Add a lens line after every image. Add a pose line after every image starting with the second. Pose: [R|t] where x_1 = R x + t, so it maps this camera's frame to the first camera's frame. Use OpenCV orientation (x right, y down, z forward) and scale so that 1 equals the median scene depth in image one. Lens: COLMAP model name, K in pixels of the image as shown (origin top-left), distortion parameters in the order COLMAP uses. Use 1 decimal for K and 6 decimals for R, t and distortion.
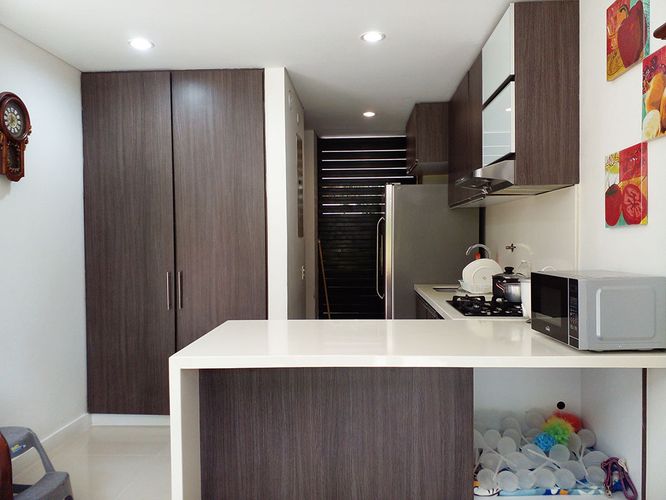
lens RADIAL K [[544.9, 0, 333.0], [0, 544.9, 250.0], [0, 0, 1]] dist [0.009556, -0.000282]
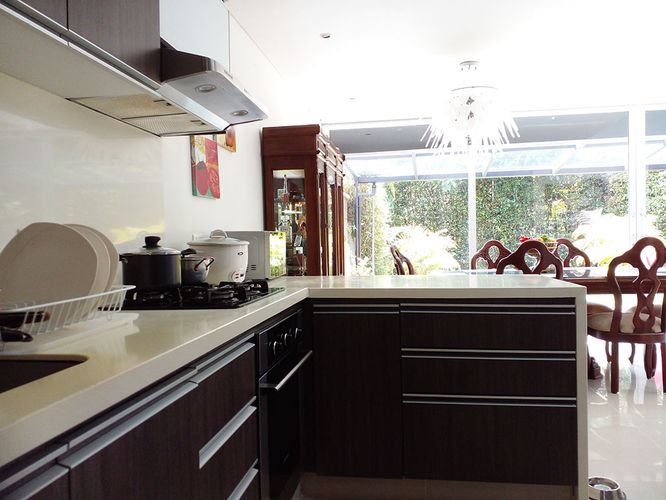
lens RADIAL K [[544.9, 0, 333.0], [0, 544.9, 250.0], [0, 0, 1]] dist [0.009556, -0.000282]
pose [[-0.998664, 0.027438, 0.043784, 0.171299], [0.028746, 0.999150, 0.029544, 0.048205], [-0.042936, 0.030764, -0.998604, 2.132822]]
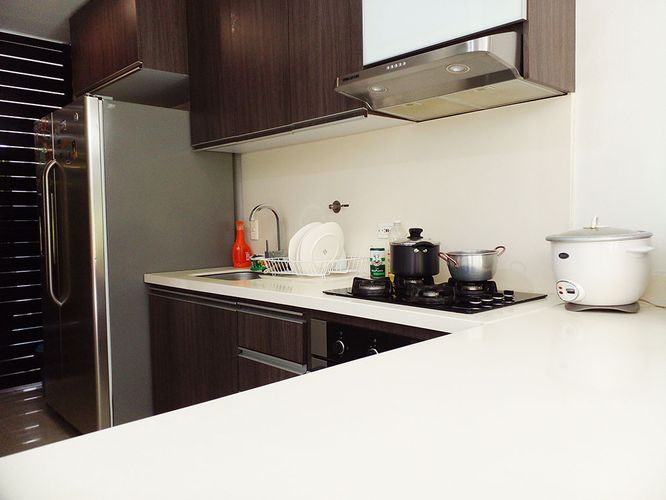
lens RADIAL K [[544.9, 0, 333.0], [0, 544.9, 250.0], [0, 0, 1]] dist [0.009556, -0.000282]
pose [[0.714412, -0.031195, 0.699029, -0.251321], [0.012273, 0.999411, 0.032057, 0.049588], [-0.699618, -0.014323, 0.714374, 0.847267]]
